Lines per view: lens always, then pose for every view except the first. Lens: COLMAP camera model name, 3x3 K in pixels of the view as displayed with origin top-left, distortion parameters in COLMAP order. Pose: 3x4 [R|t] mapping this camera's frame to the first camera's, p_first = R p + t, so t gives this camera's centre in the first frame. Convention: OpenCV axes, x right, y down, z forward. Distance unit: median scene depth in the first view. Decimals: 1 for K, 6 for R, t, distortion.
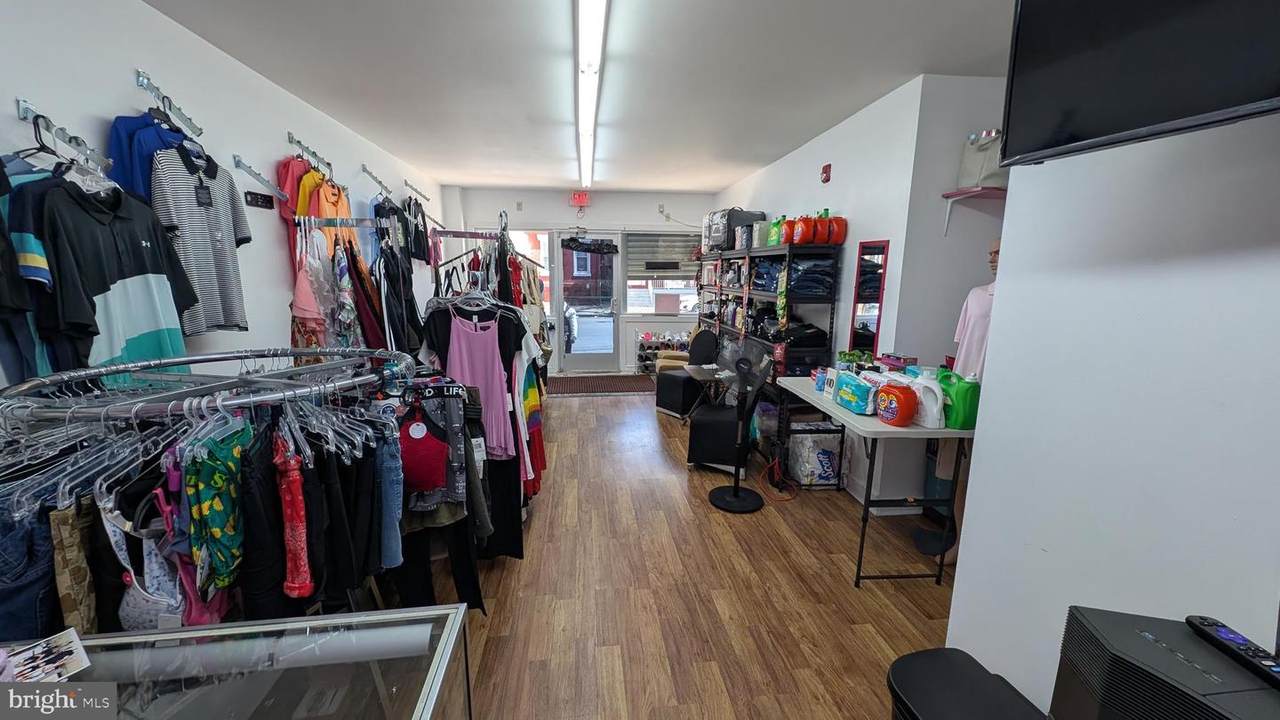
lens RADIAL K [[479.5, 0, 640.0], [0, 479.5, 360.0], [0, 0, 1]] dist [0.000735, 0.000045]
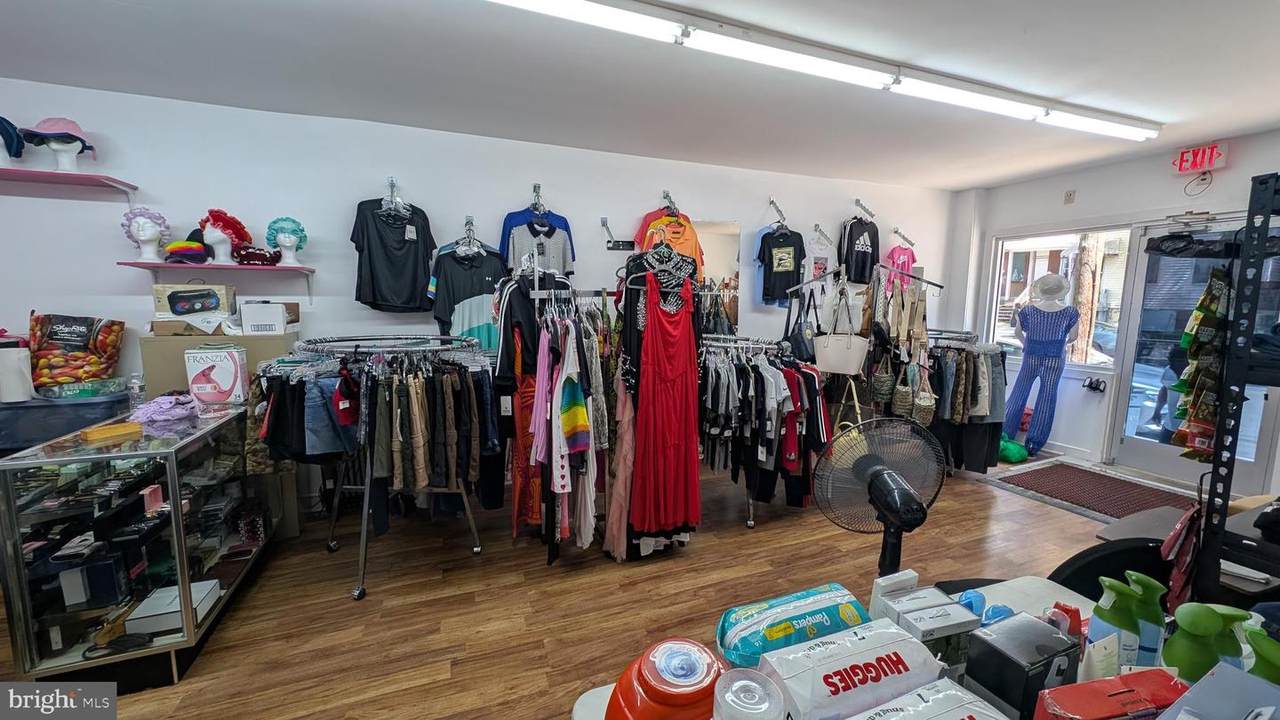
lens RADIAL K [[479.5, 0, 640.0], [0, 479.5, 360.0], [0, 0, 1]] dist [0.000735, 0.000045]
pose [[0.250061, 0.113466, -0.961559, 0.419724], [-0.174746, 0.982090, 0.070445, -0.070402], [0.952330, 0.150413, 0.265410, 0.476627]]
